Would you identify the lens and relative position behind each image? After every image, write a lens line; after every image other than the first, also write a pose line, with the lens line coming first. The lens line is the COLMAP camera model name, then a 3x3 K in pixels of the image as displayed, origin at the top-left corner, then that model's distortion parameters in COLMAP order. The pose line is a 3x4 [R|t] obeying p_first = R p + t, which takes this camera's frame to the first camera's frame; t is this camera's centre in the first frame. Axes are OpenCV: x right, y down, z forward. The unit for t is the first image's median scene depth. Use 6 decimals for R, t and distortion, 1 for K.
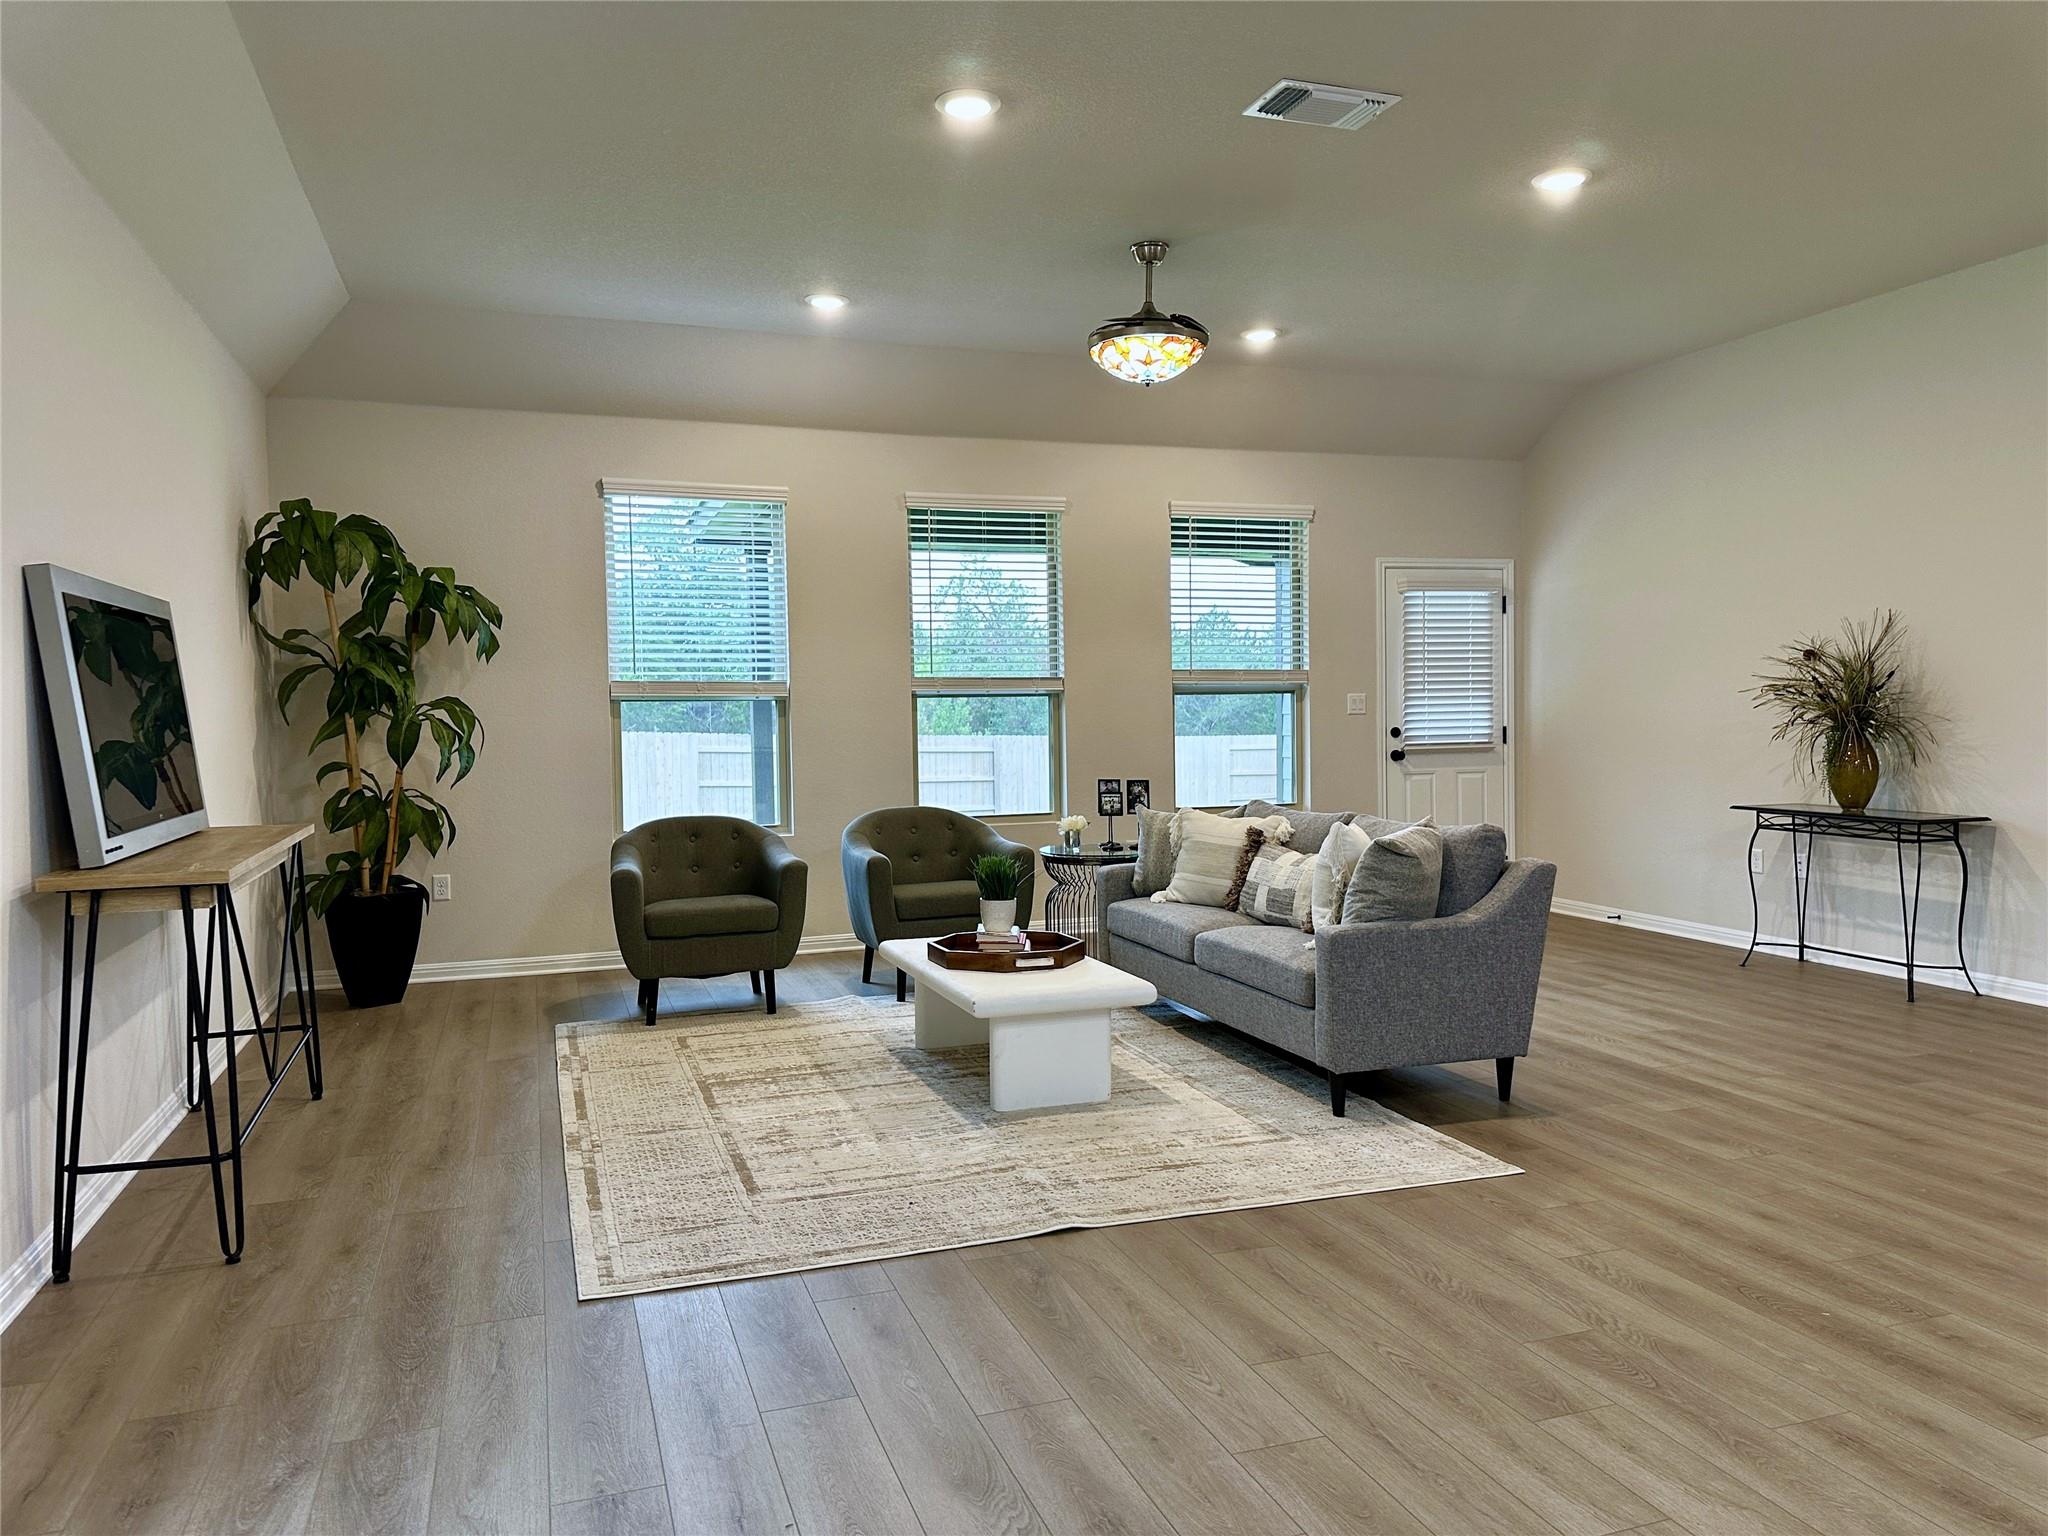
lens RADIAL K [[1441.7, 0, 1028.7], [0, 1441.7, 750.0], [0, 0, 1]] dist [0.203256, -0.401334]
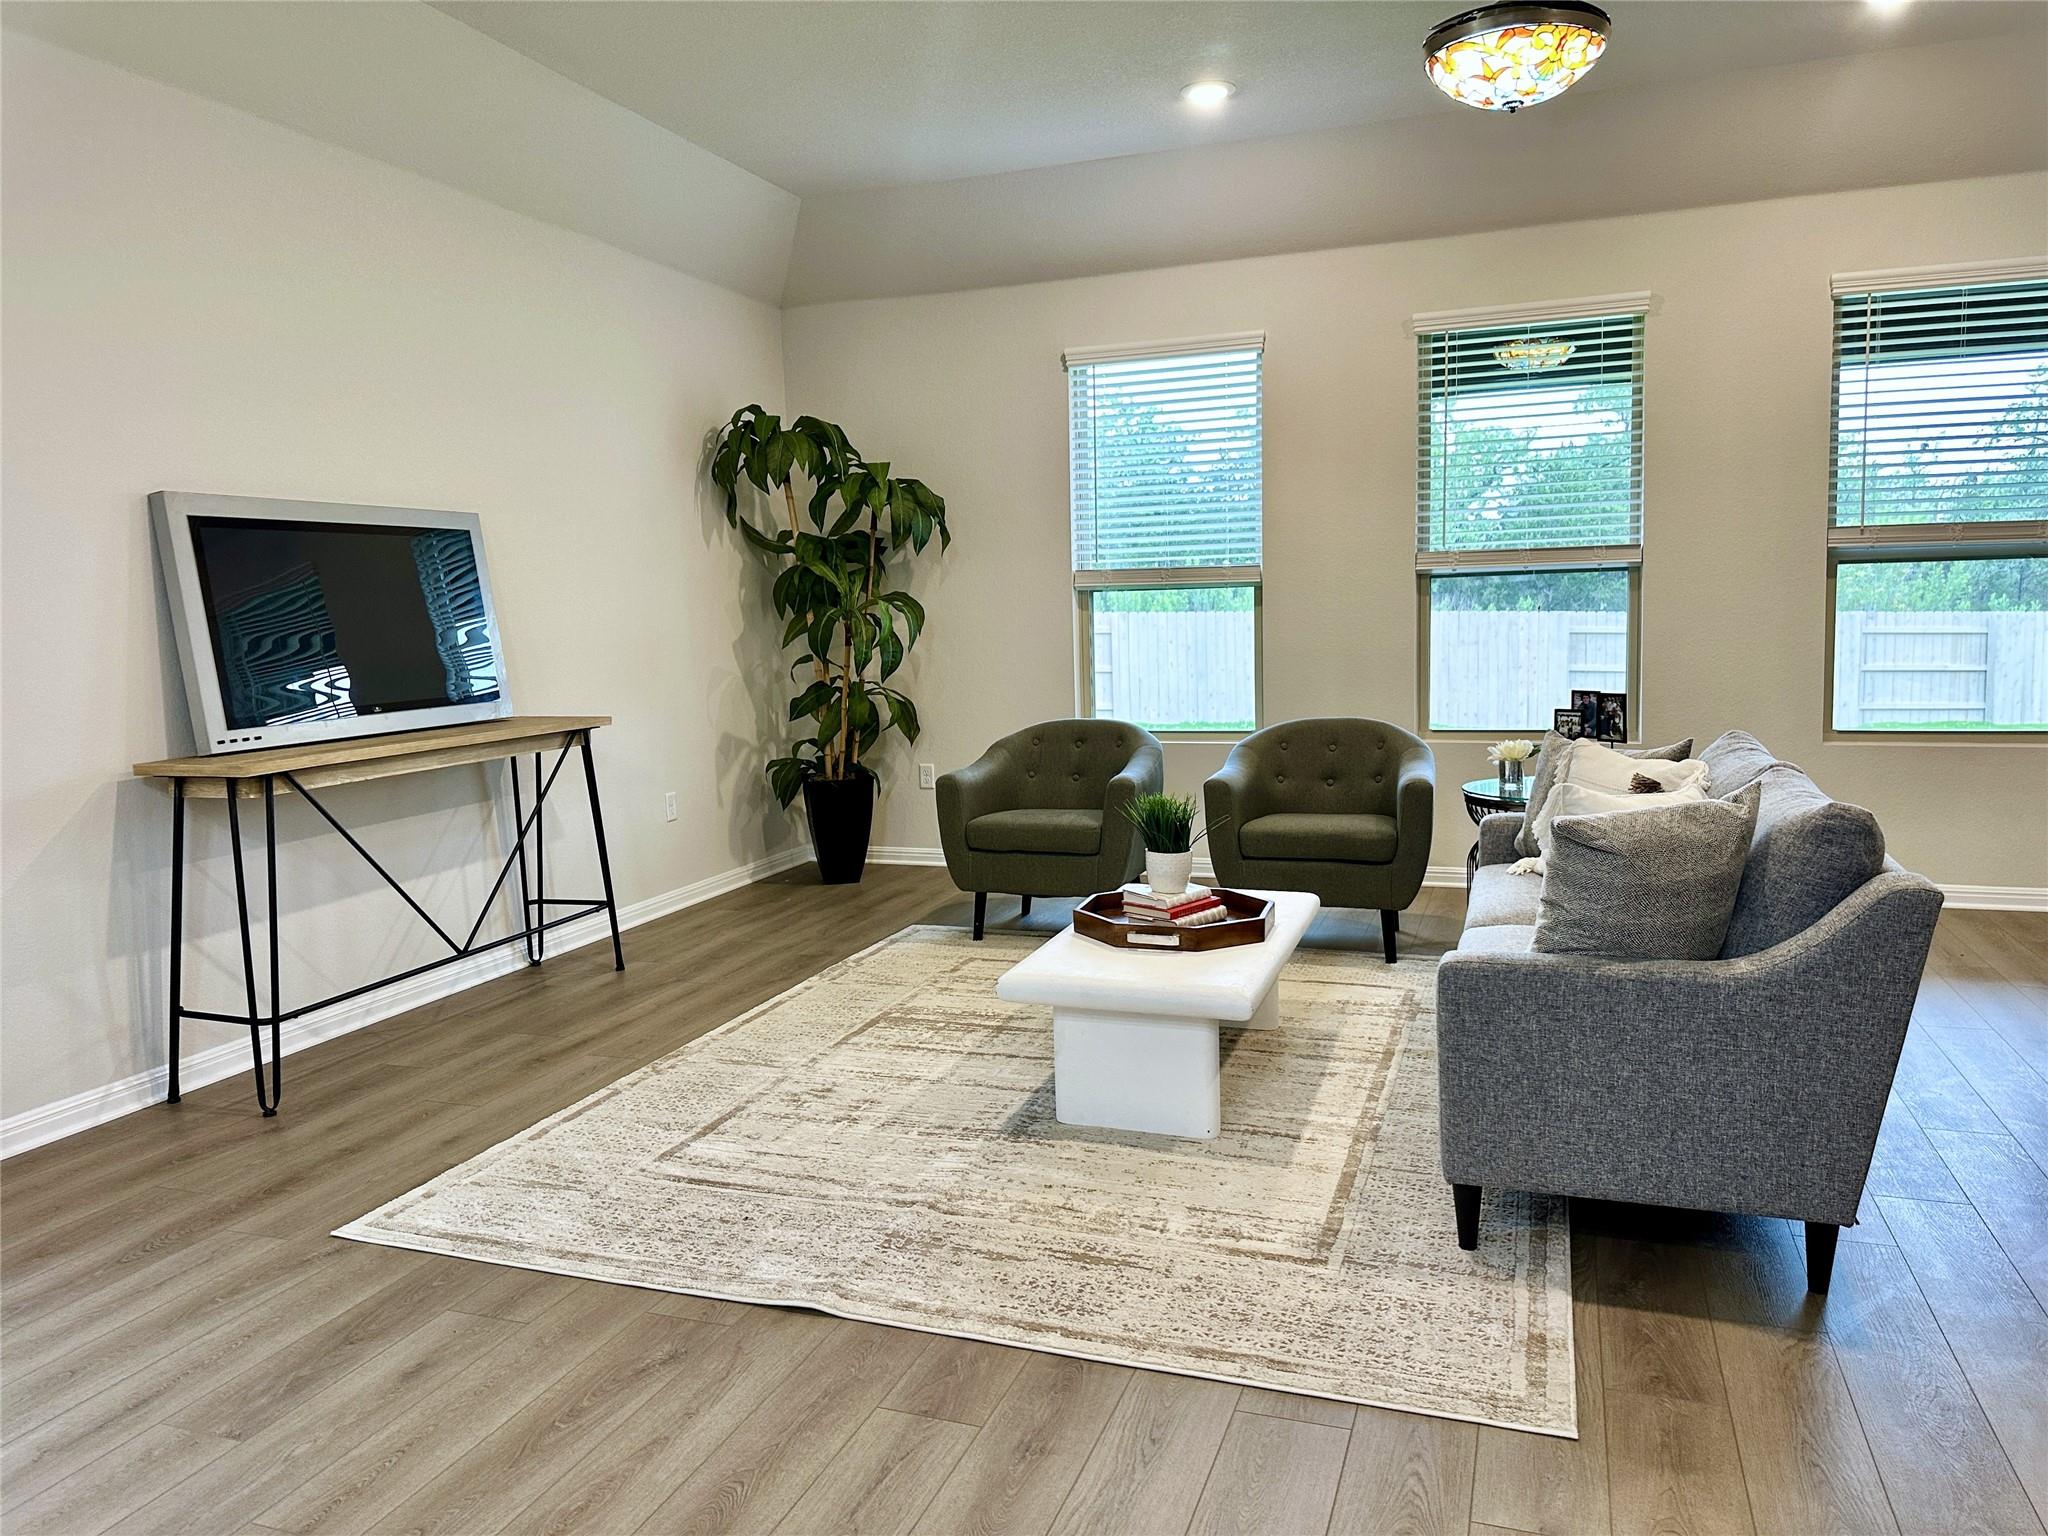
lens RADIAL K [[1441.7, 0, 1028.7], [0, 1441.7, 750.0], [0, 0, 1]] dist [0.203256, -0.401334]
pose [[0.772316, 0.054649, -0.632883, 0.449781], [-0.000503, 0.996345, 0.085419, -0.018130], [0.635238, -0.065652, 0.769521, 0.397027]]
